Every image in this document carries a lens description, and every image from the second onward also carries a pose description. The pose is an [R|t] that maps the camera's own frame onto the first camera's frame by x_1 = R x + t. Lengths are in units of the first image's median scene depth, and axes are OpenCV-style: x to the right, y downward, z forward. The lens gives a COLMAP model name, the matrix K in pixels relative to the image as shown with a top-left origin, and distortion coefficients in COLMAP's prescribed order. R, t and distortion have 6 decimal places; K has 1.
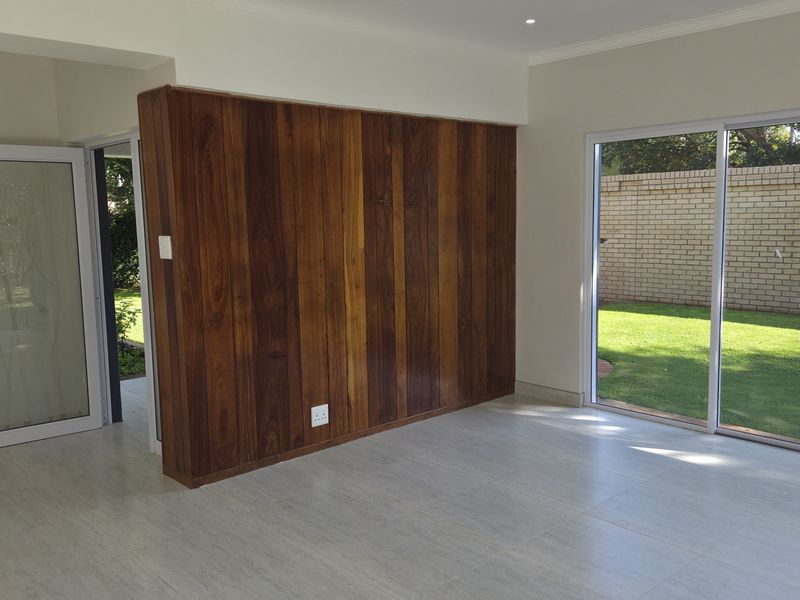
lens RADIAL K [[711.5, 0, 402.1], [0, 711.5, 300.0], [0, 0, 1]] dist [0.074752, -0.029399]
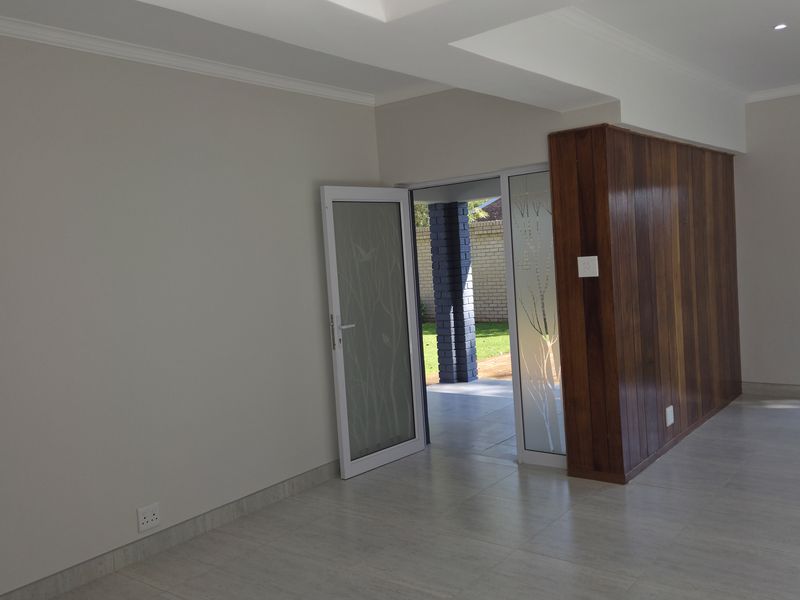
lens RADIAL K [[711.5, 0, 394.8], [0, 711.5, 292.4], [0, 0, 1]] dist [0.074752, -0.029399]
pose [[0.988114, -0.056734, 0.142873, -0.622791], [0.067139, 0.995349, -0.069087, 0.018937], [-0.138288, 0.077858, 0.987327, -0.044152]]
